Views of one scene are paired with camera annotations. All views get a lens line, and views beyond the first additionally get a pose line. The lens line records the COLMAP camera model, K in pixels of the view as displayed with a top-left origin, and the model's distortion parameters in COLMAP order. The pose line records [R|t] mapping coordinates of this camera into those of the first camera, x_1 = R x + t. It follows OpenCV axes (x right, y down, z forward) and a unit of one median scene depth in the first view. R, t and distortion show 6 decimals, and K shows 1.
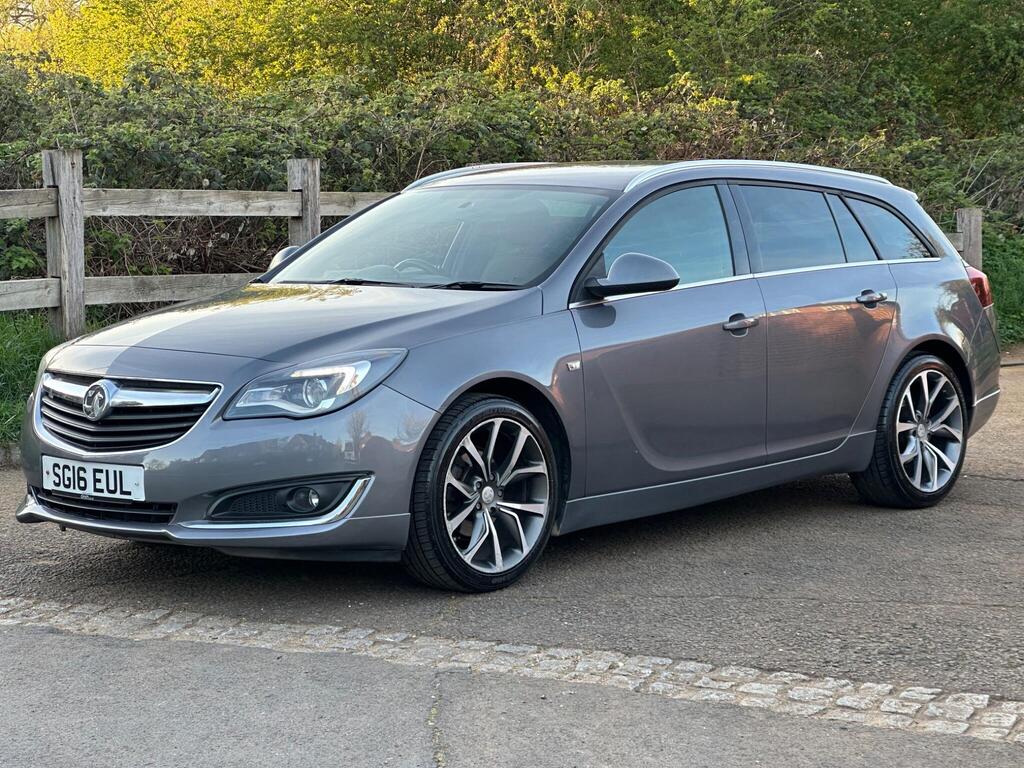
lens RADIAL K [[2301.7, 0, 512.8], [0, 2301.7, 380.7], [0, 0, 1]] dist [0.129941, 1.218762]
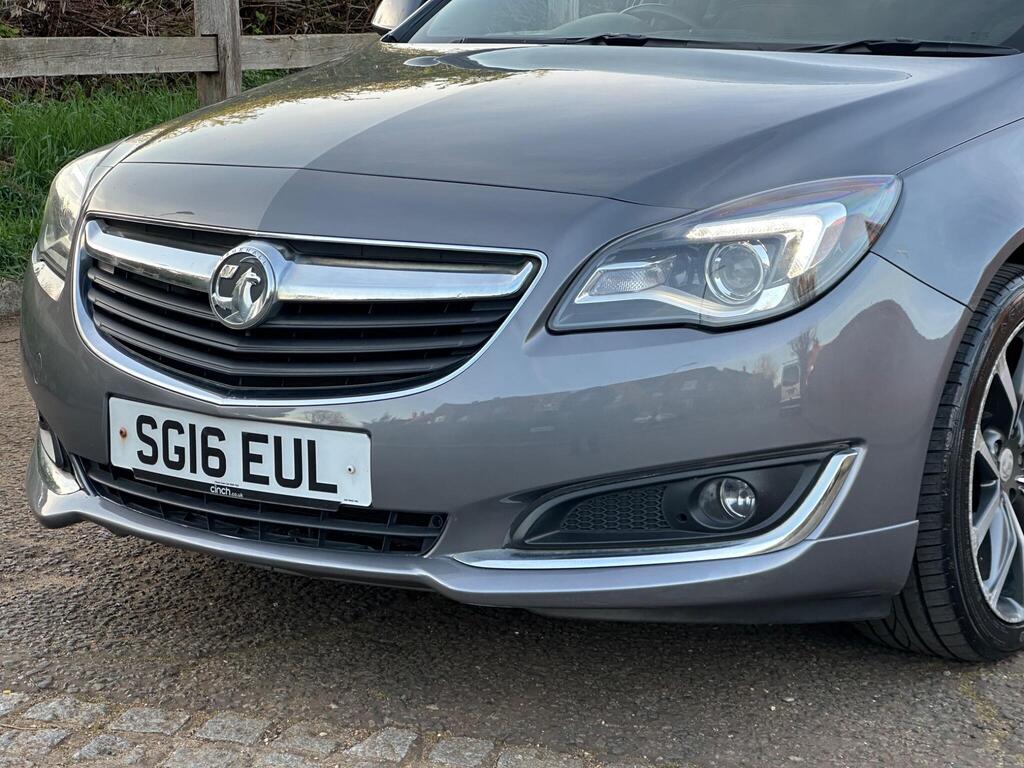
lens RADIAL K [[2308.7, 0, 514.4], [0, 2308.7, 383.6], [0, 0, 1]] dist [0.069942, 1.945799]
pose [[0.990254, -0.012746, 0.138690, -0.191640], [-0.000248, 0.995640, 0.093274, -0.015524], [-0.139274, -0.092399, 0.985934, 0.532784]]
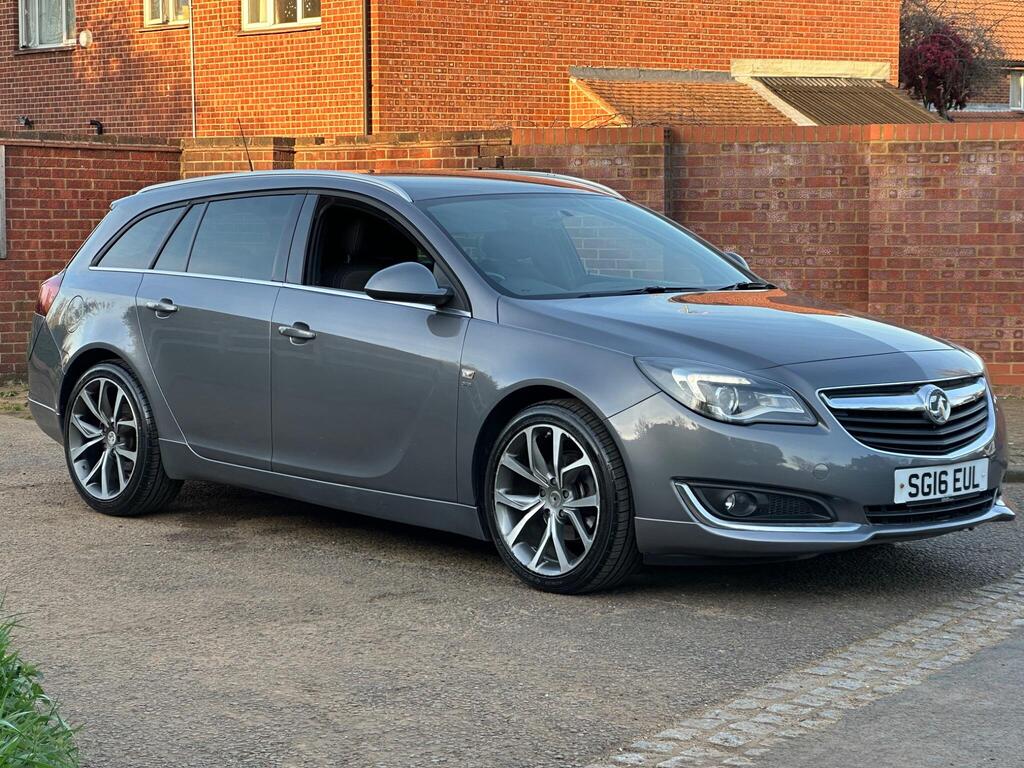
lens RADIAL K [[2301.7, 0, 512.8], [0, 2301.7, 380.7], [0, 0, 1]] dist [0.129941, 1.218762]
pose [[0.092671, -0.082458, 0.992277, -1.220084], [0.081997, 0.993812, 0.074927, -0.094767], [-0.992315, 0.074420, 0.098859, 1.090719]]
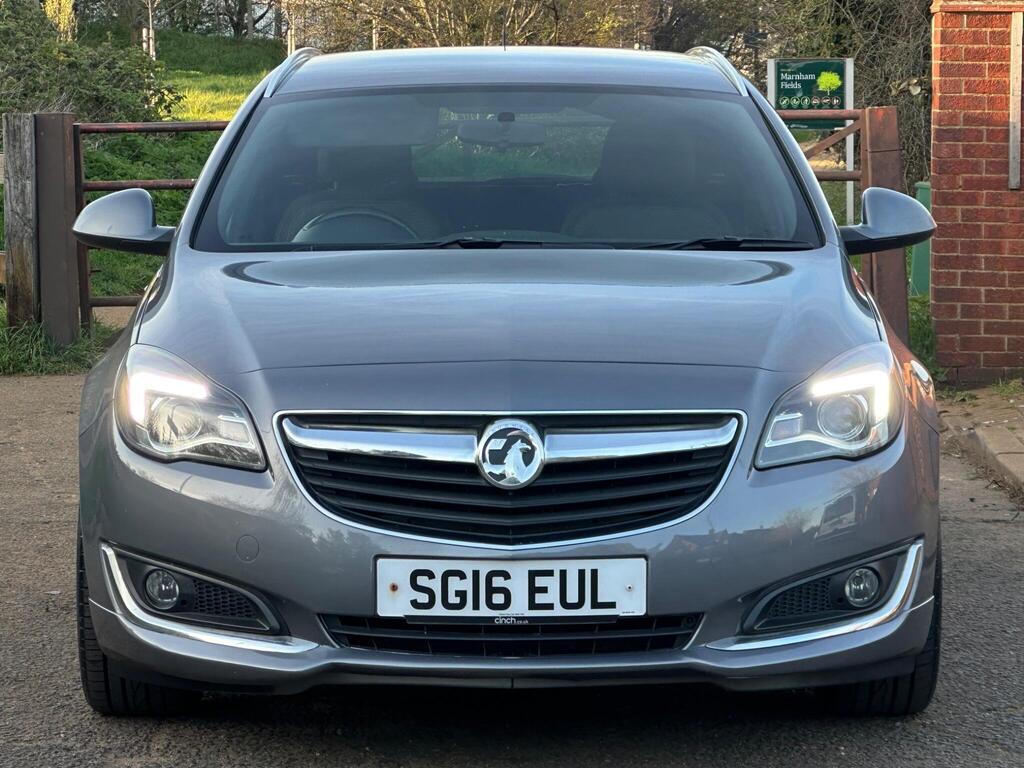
lens RADIAL K [[3721.9, 0, 497.1], [0, 3721.9, 383.2], [0, 0, 1]] dist [-0.249303, 7.768771]
pose [[0.742695, -0.054016, 0.667448, -0.815200], [0.054070, 0.998324, 0.020628, -0.029448], [-0.667444, 0.020768, 0.744371, 0.302034]]
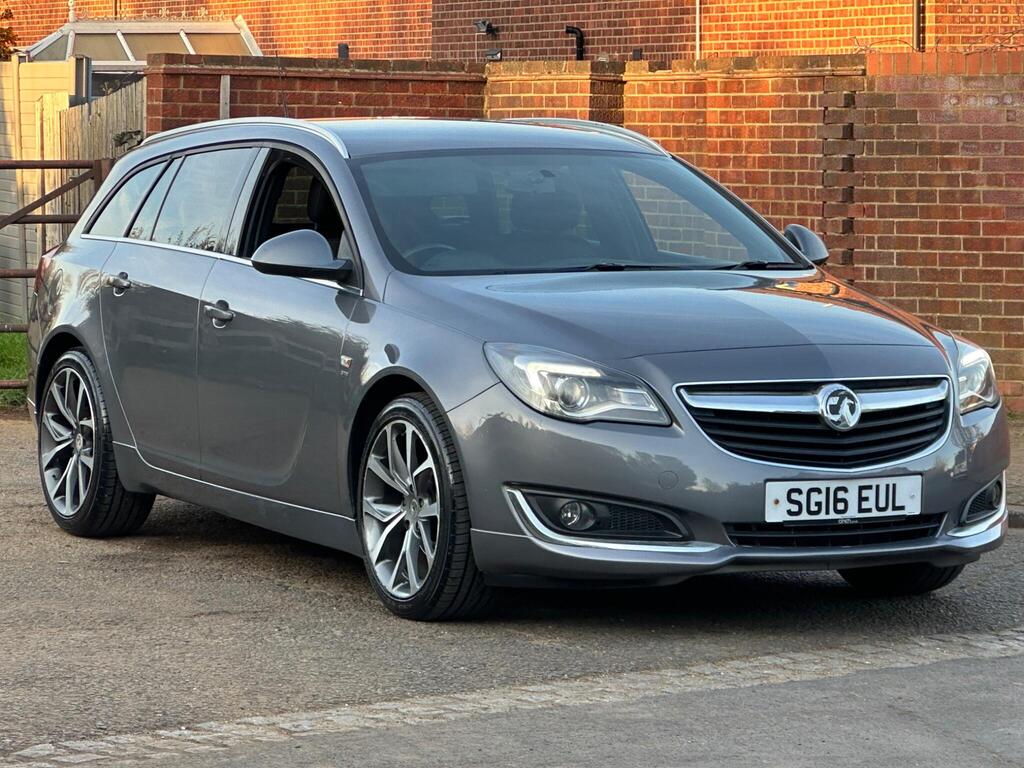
lens RADIAL K [[4028.9, 0, 511.9], [0, 4028.9, 384.4], [0, 0, 1]] dist [-0.206663, 4.116955]
pose [[0.358803, -0.059339, 0.931525, -1.619329], [0.070693, 0.996838, 0.036270, -0.063139], [-0.930732, 0.052838, 0.361864, 0.577243]]
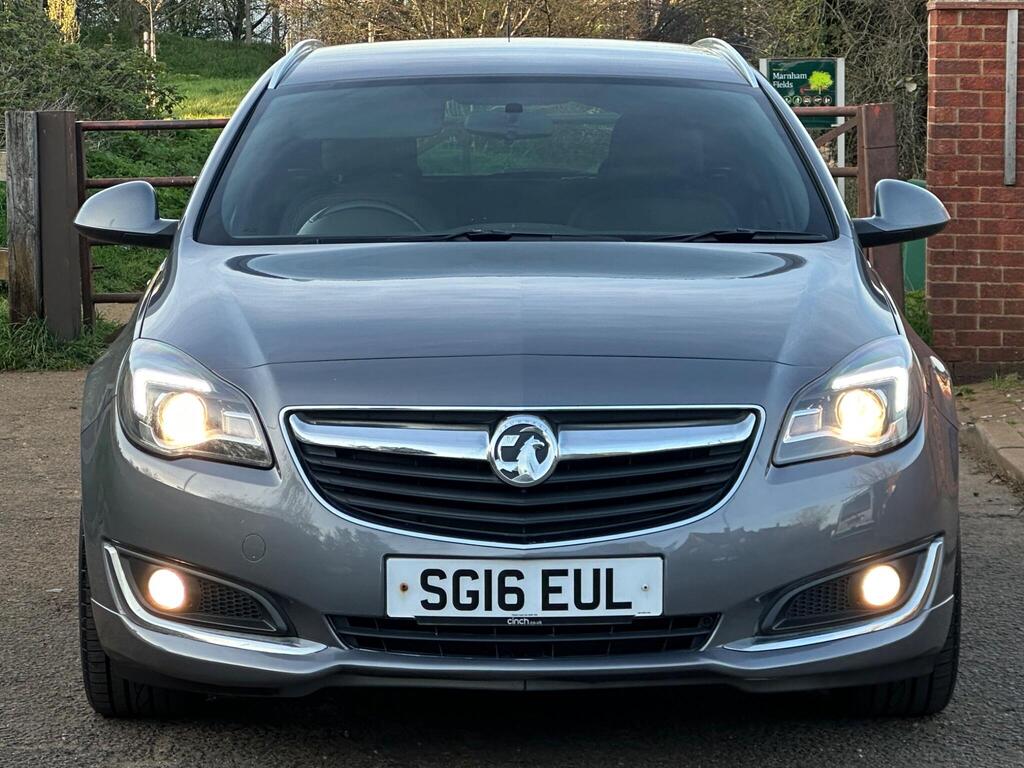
lens RADIAL K [[3611.3, 0, 511.7], [0, 3611.3, 382.1], [0, 0, 1]] dist [-0.198481, 6.934146]
pose [[0.738251, -0.055490, 0.672240, -0.785517], [0.054967, 0.998245, 0.022035, -0.028643], [-0.672283, 0.020684, 0.740005, 0.343112]]
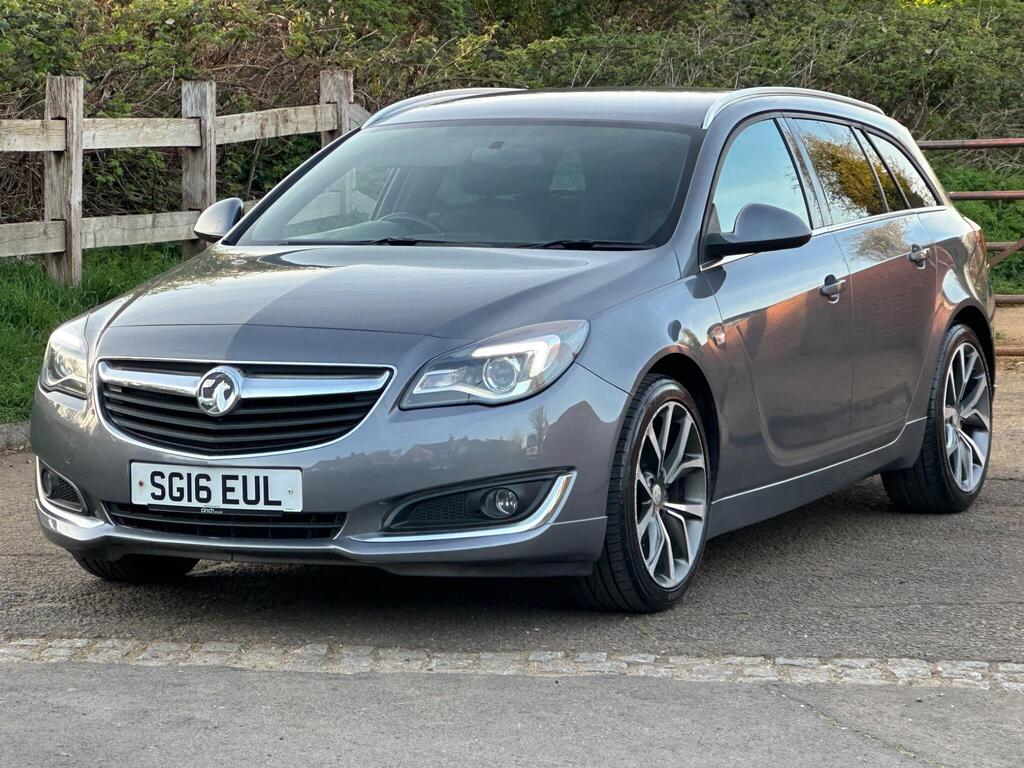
lens RADIAL K [[3721.9, 0, 497.1], [0, 3721.9, 383.2], [0, 0, 1]] dist [-0.249303, 7.768771]
pose [[0.959017, -0.024051, 0.282326, -0.456804], [0.025875, 0.999661, -0.002733, 0.011746], [-0.282164, 0.009926, 0.959315, -0.280331]]
